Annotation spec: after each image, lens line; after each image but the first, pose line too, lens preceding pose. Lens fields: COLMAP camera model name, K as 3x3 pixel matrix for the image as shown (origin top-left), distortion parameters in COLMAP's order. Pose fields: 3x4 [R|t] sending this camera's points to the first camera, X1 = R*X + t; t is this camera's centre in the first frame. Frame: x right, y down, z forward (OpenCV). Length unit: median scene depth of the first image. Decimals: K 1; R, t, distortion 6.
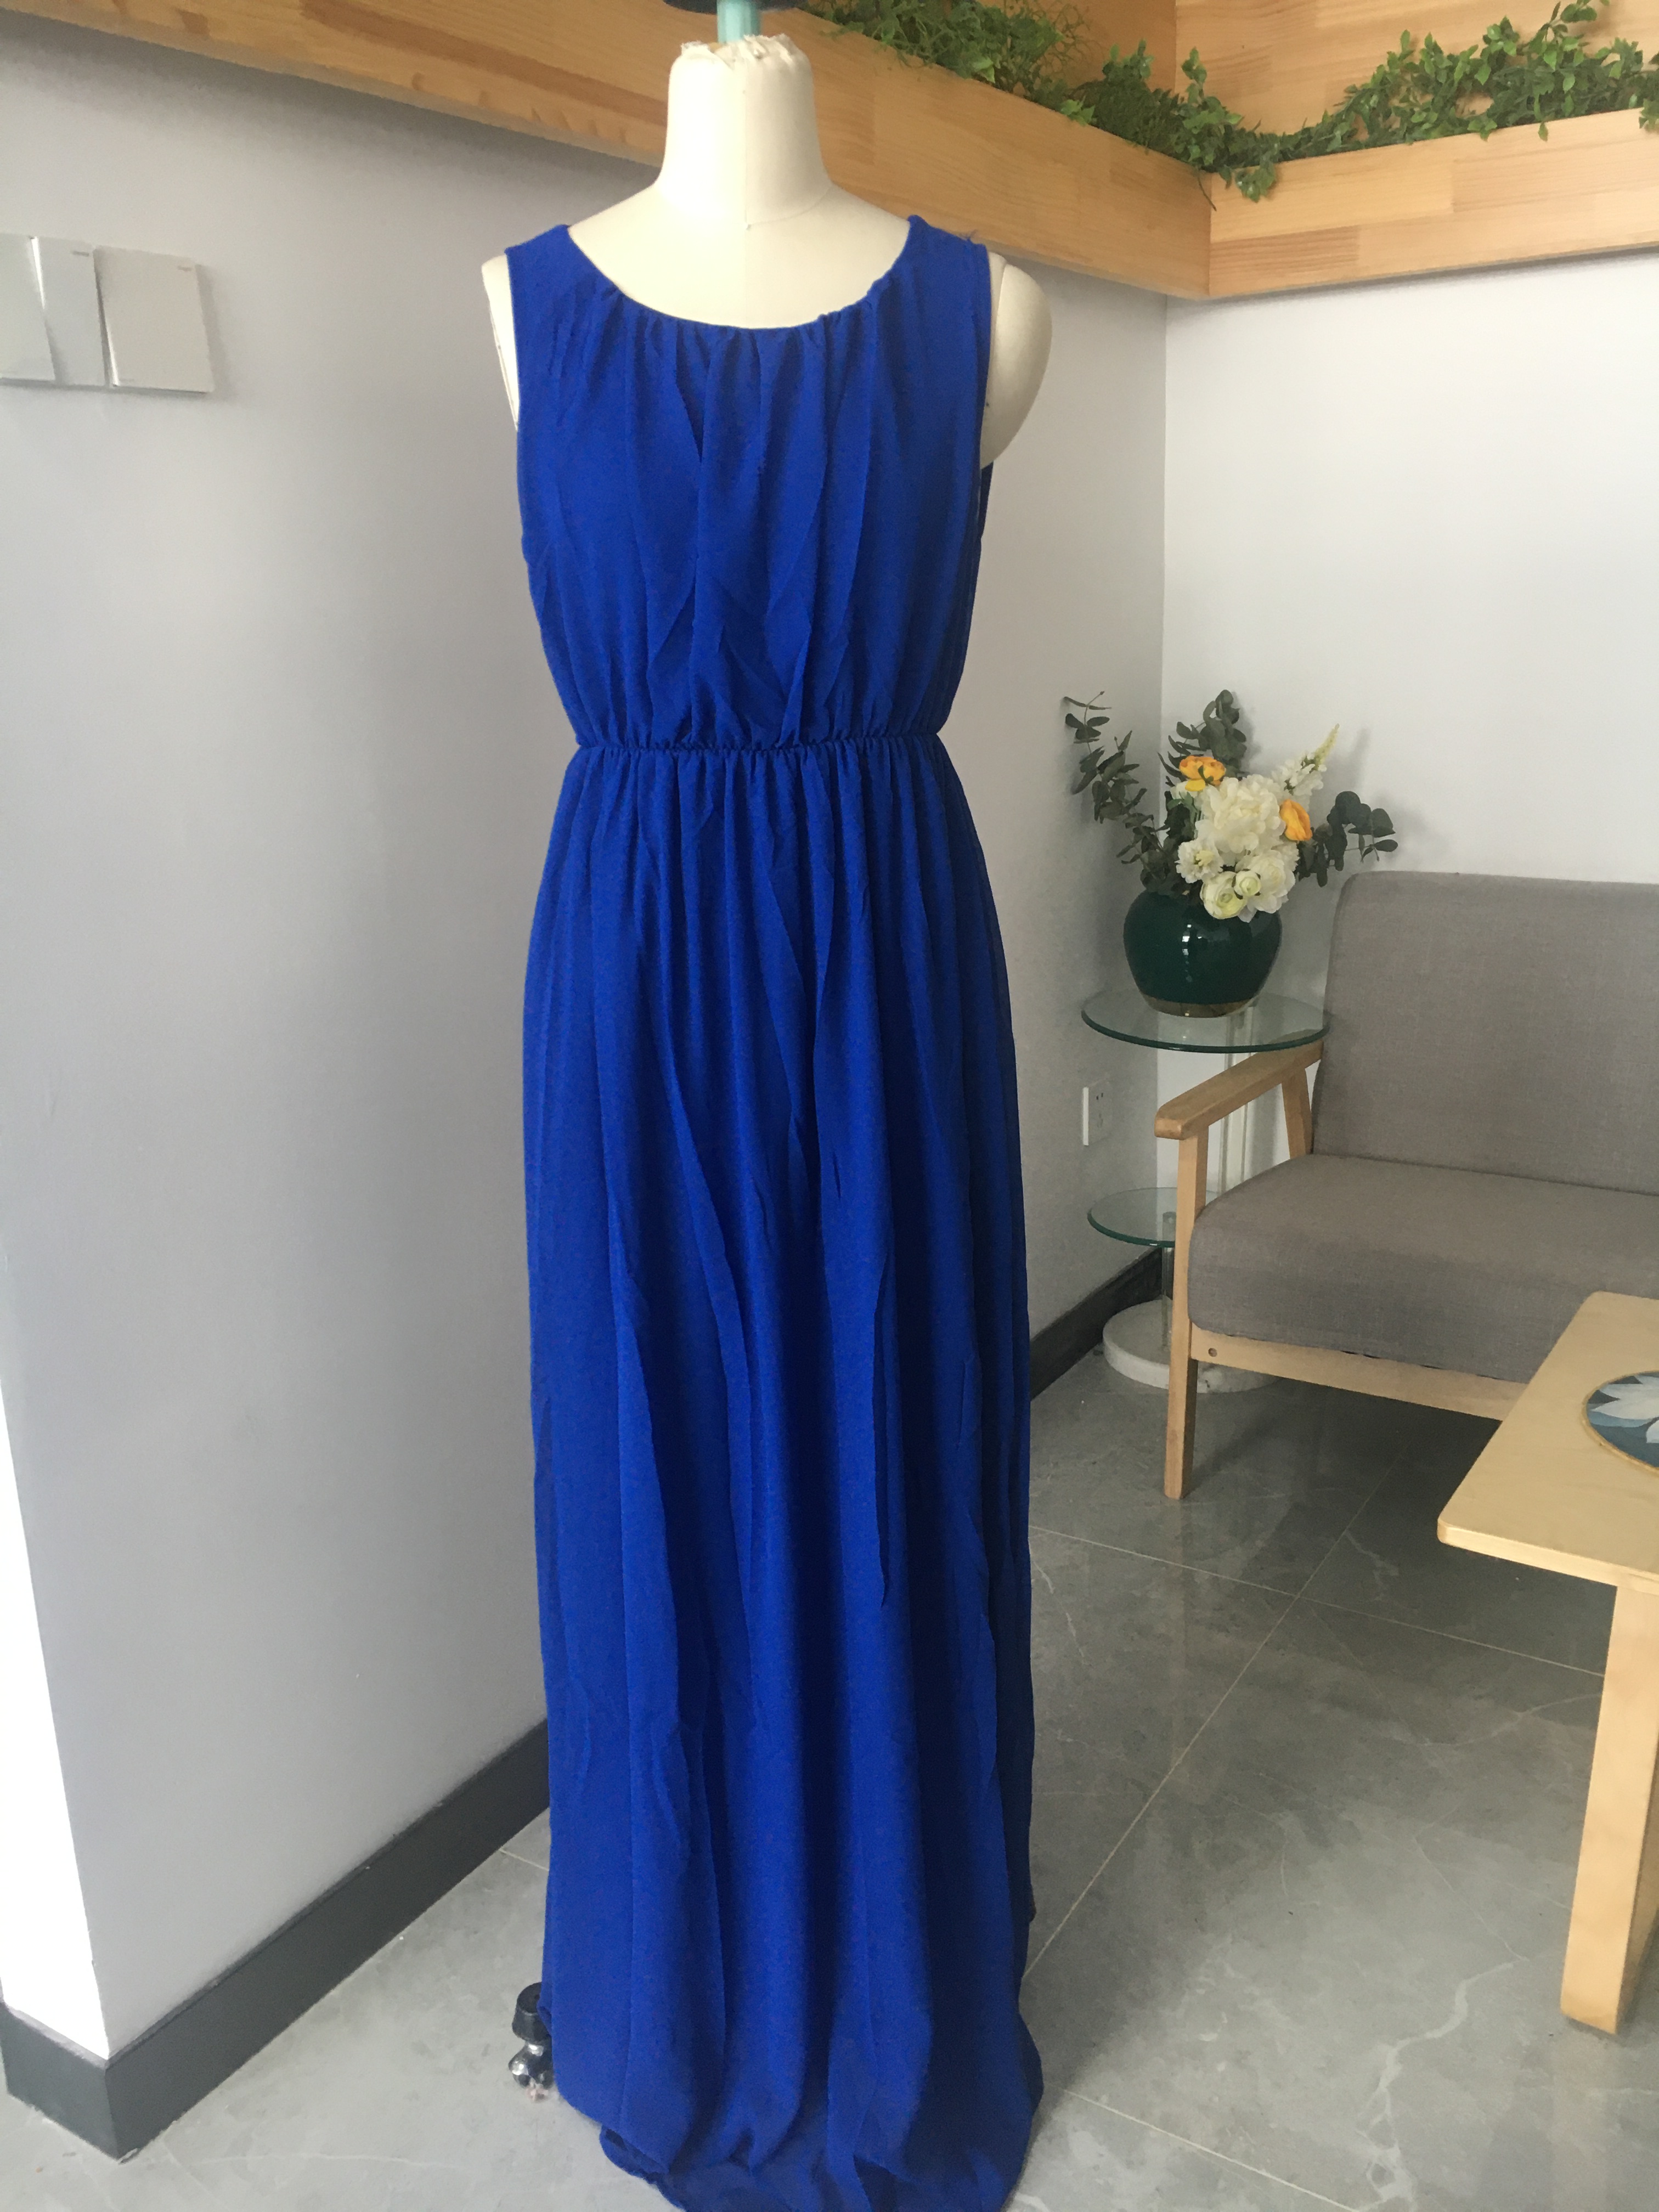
lens RADIAL K [[1851.0, 0, 830.4], [0, 1851.0, 1133.0], [0, 0, 1]] dist [0.034650, -0.062243]
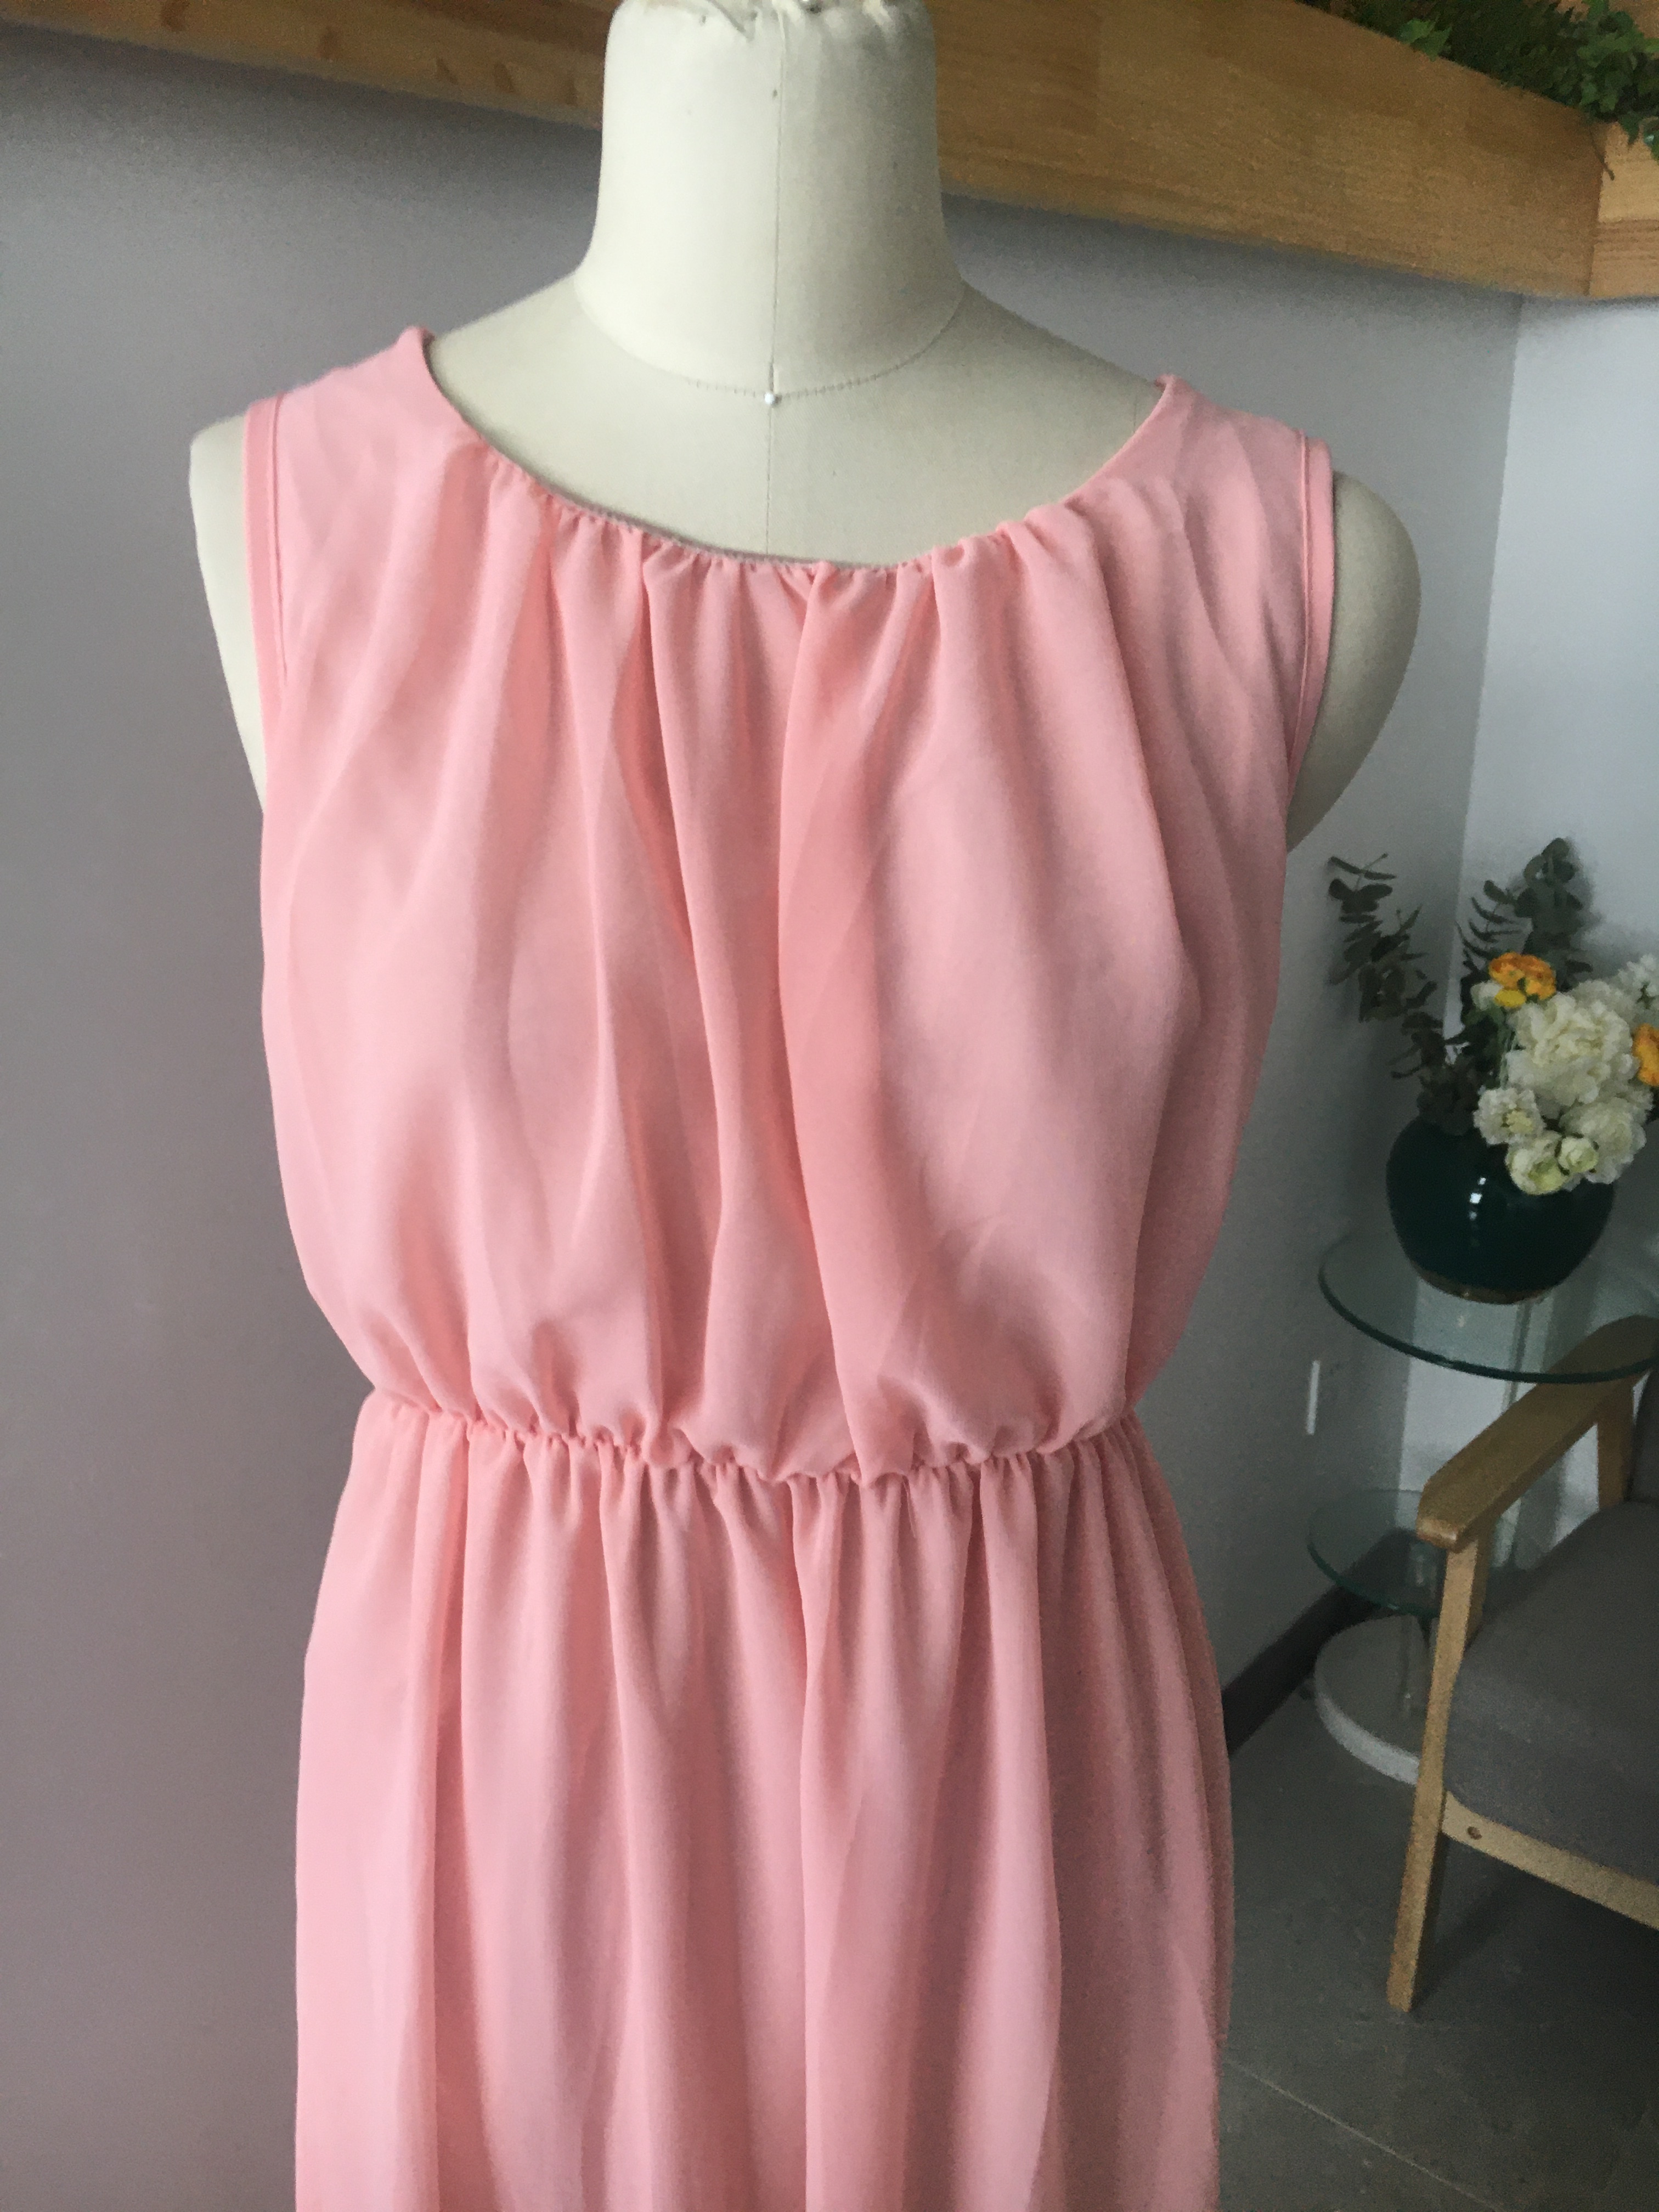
lens RADIAL K [[1902.0, 0, 829.5], [0, 1902.0, 1106.0], [0, 0, 1]] dist [0.040177, -0.066446]
pose [[0.991731, 0.074479, -0.104509, 0.019233], [-0.071219, 0.996860, 0.034599, -0.154822], [0.106758, -0.026870, 0.993922, 0.252364]]
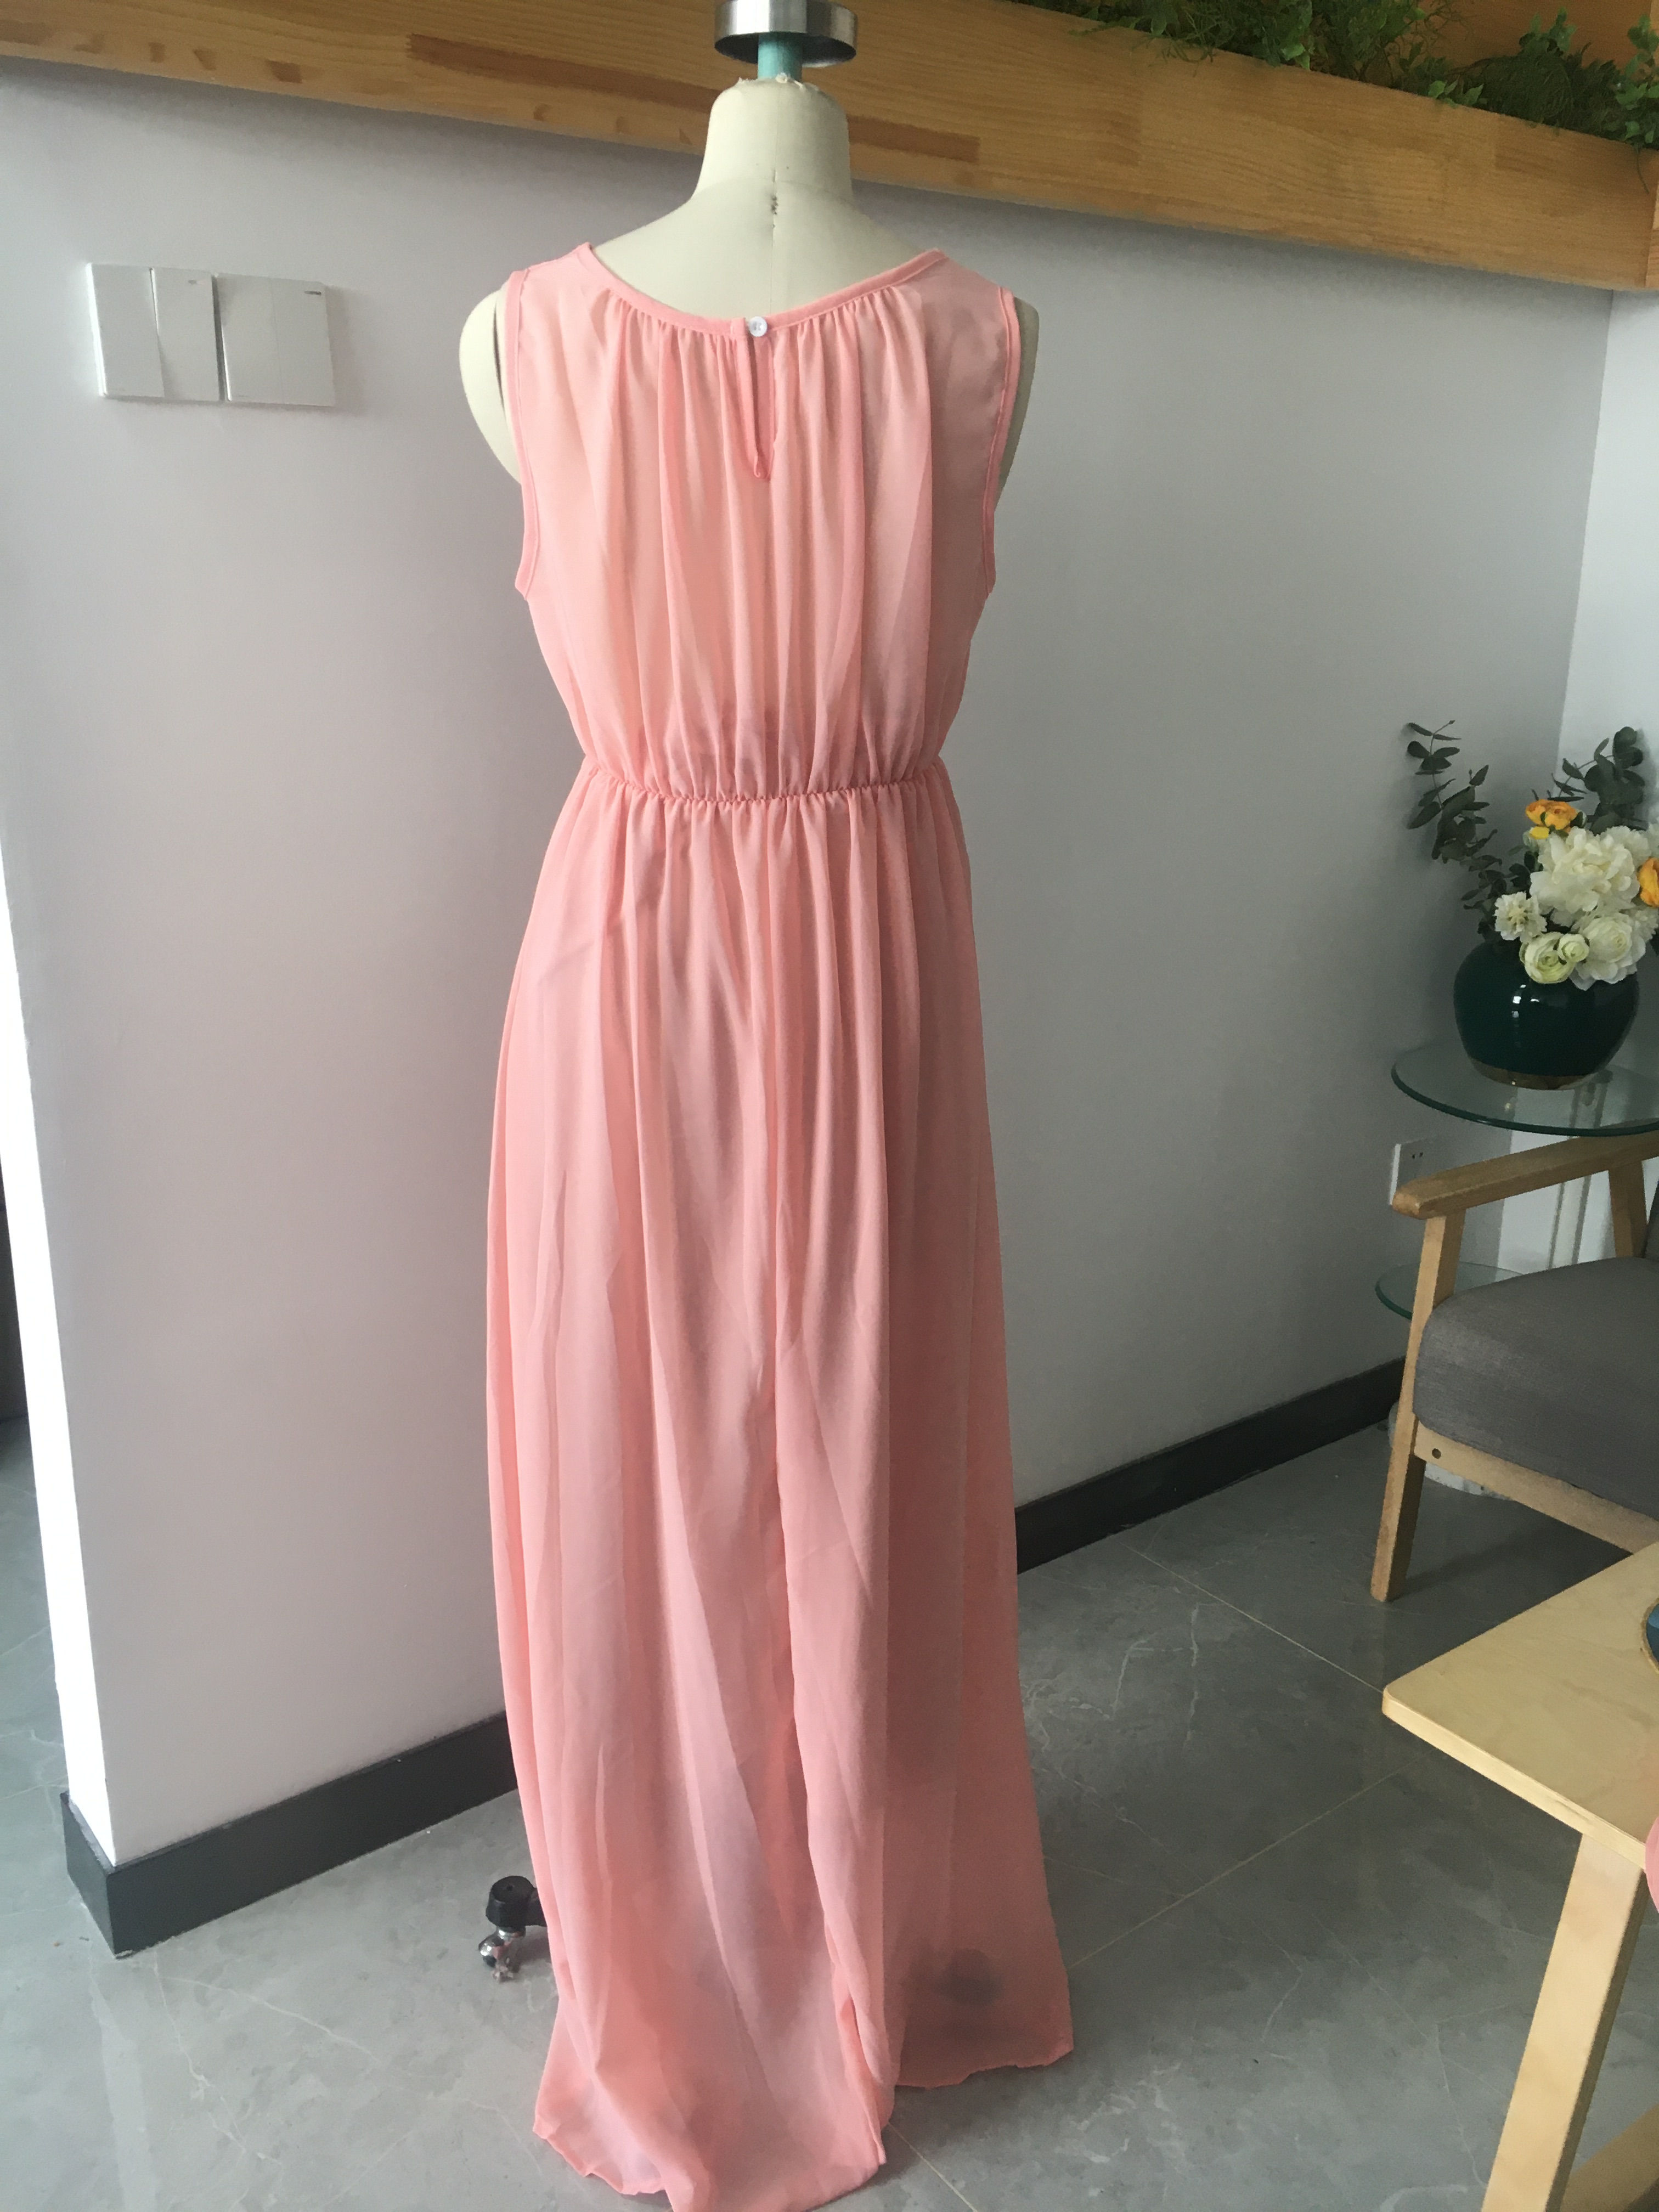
lens RADIAL K [[1835.4, 0, 829.5], [0, 1835.4, 1106.0], [0, 0, 1]] dist [0.046761, -0.061980]
pose [[0.932979, 0.146847, -0.328611, 0.190858], [-0.143775, 0.989034, 0.033772, -0.036896], [0.329967, 0.015738, 0.943861, 0.040123]]
